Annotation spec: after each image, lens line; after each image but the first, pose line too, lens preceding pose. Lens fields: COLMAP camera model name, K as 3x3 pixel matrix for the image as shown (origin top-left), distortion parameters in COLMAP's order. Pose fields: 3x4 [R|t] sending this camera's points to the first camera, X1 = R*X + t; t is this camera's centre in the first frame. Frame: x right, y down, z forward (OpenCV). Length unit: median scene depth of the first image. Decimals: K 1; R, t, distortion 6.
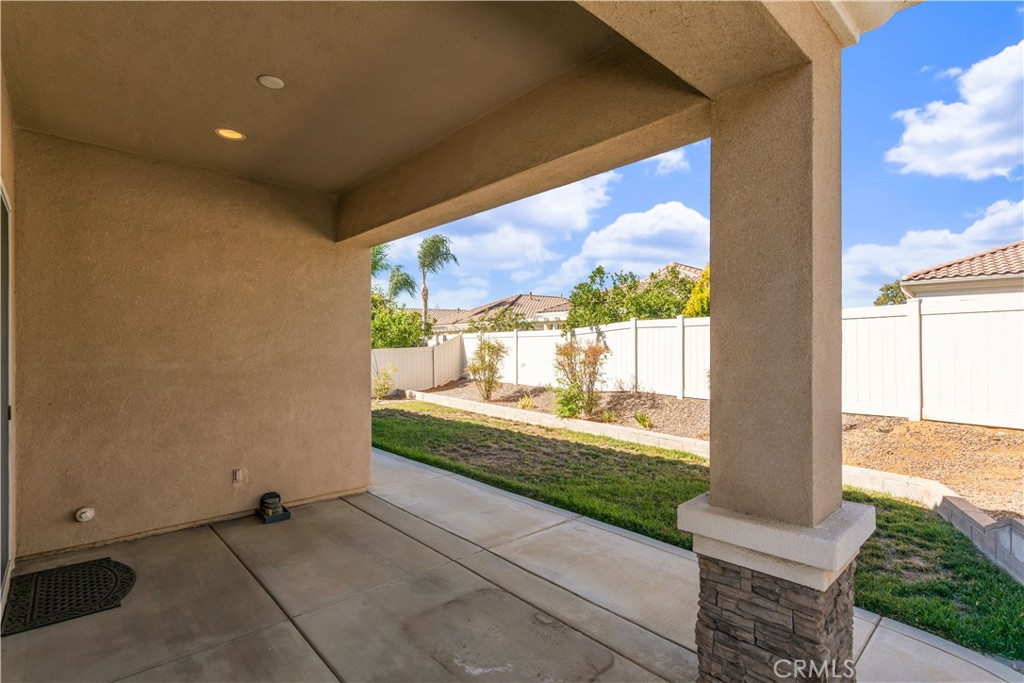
lens RADIAL K [[488.2, 0, 510.6], [0, 488.2, 350.1], [0, 0, 1]] dist [0.003402, 0.000804]
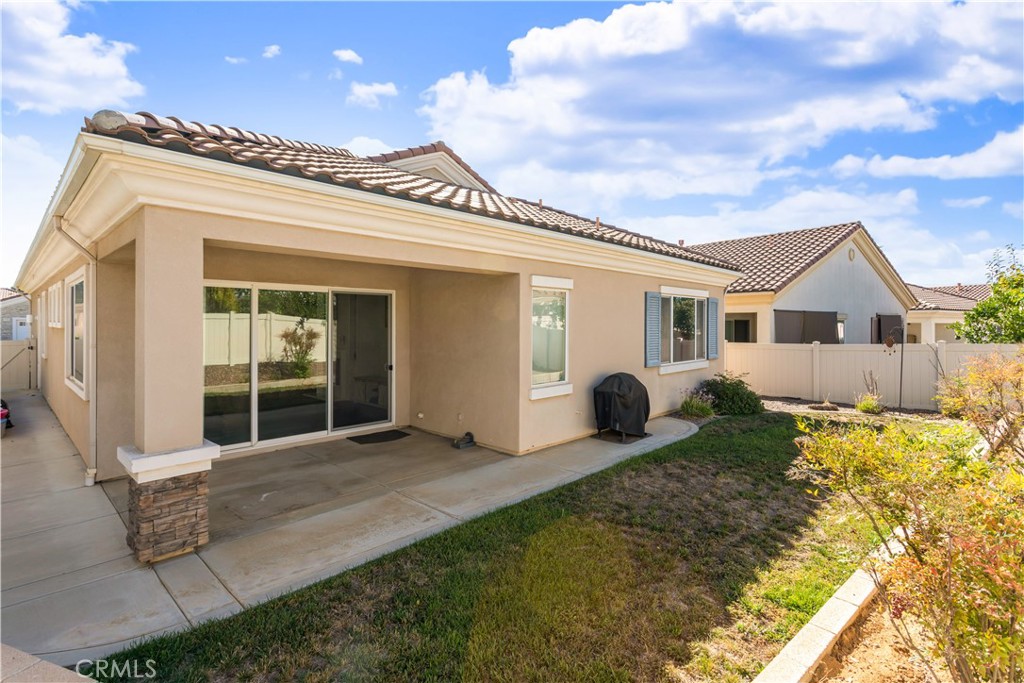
lens RADIAL K [[486.7, 0, 512.9], [0, 486.7, 311.9], [0, 0, 1]] dist [0.005089, 0.000834]
pose [[0.070008, -0.028088, -0.997151, 0.554807], [-0.006926, 0.999566, -0.028642, -0.034862], [0.997522, 0.008911, 0.069783, 0.477002]]
